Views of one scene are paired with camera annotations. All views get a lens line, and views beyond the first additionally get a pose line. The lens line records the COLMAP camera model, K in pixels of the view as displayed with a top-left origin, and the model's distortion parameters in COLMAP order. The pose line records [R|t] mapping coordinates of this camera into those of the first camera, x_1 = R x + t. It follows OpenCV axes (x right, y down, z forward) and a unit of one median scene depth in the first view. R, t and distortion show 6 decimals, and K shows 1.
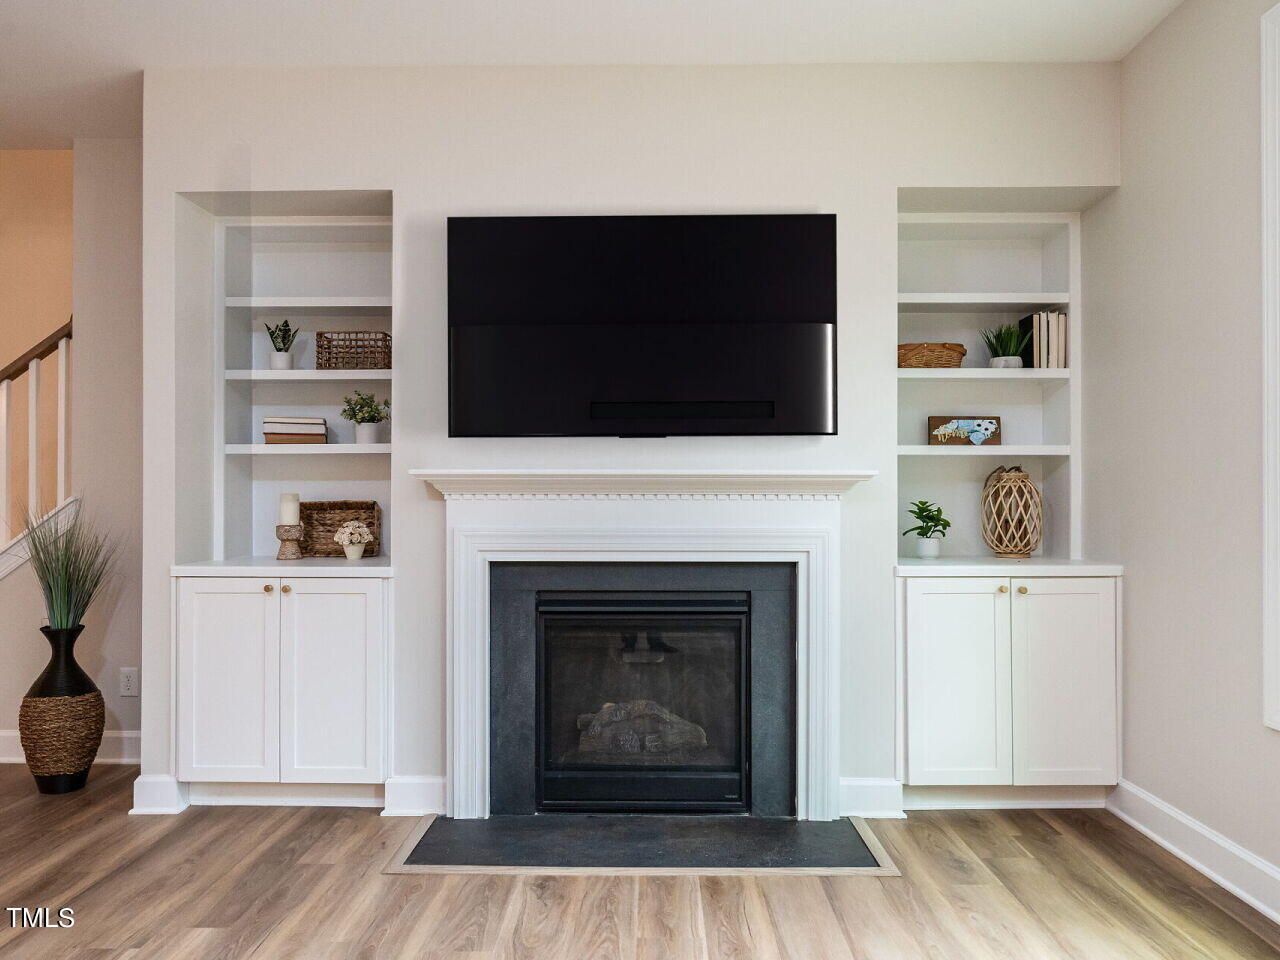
lens RADIAL K [[873.0, 0, 639.8], [0, 873.0, 495.9], [0, 0, 1]] dist [0.000266, 0.001399]
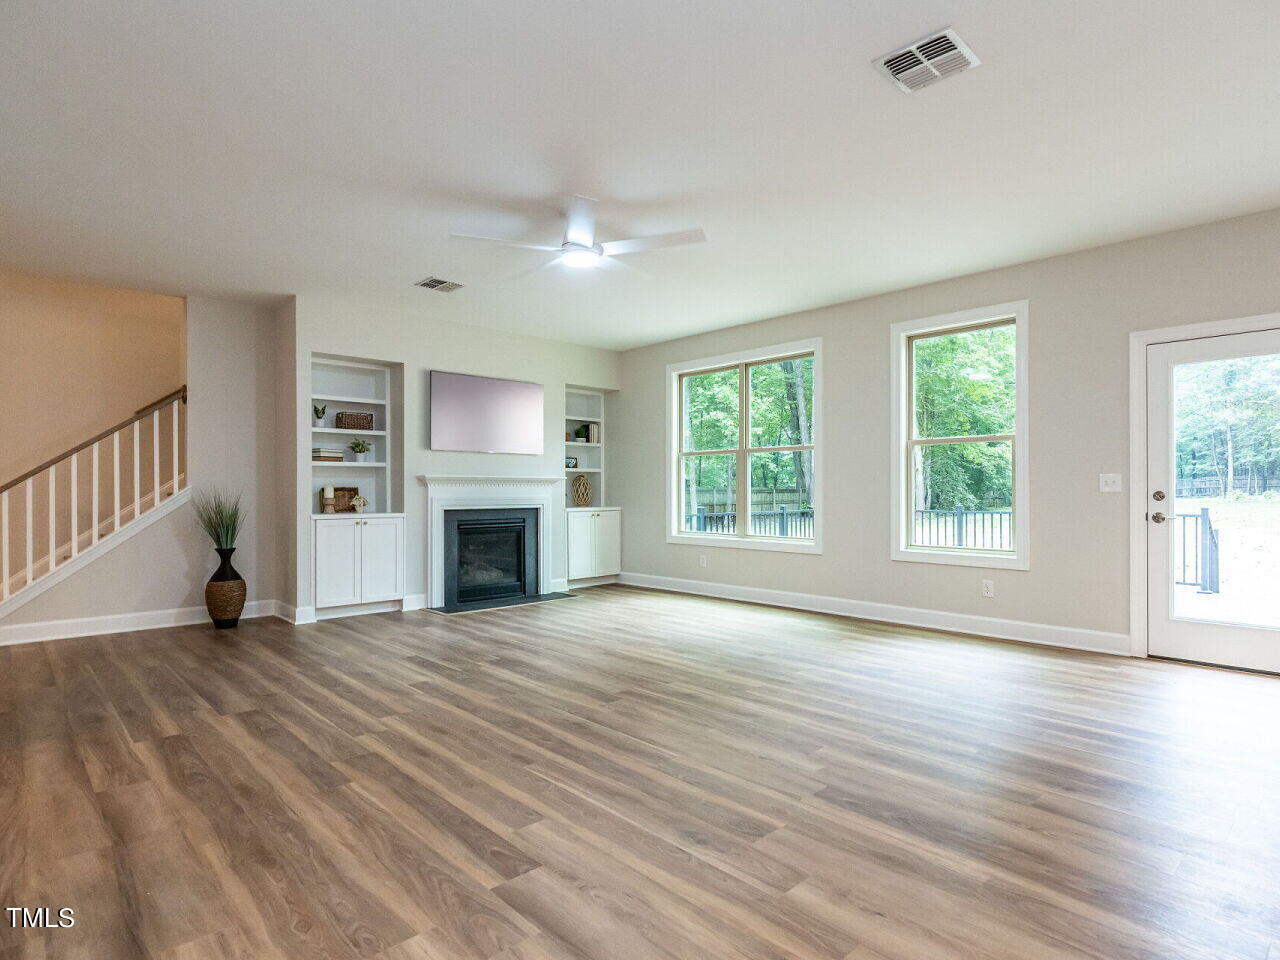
lens RADIAL K [[696.0, 0, 643.9], [0, 696.0, 482.7], [0, 0, 1]] dist [-0.000528, 0.000511]
pose [[0.722848, 0.006077, 0.690980, -1.090871], [0.001857, 0.999941, -0.010736, 0.016169], [-0.691005, 0.009044, 0.722794, -0.866677]]
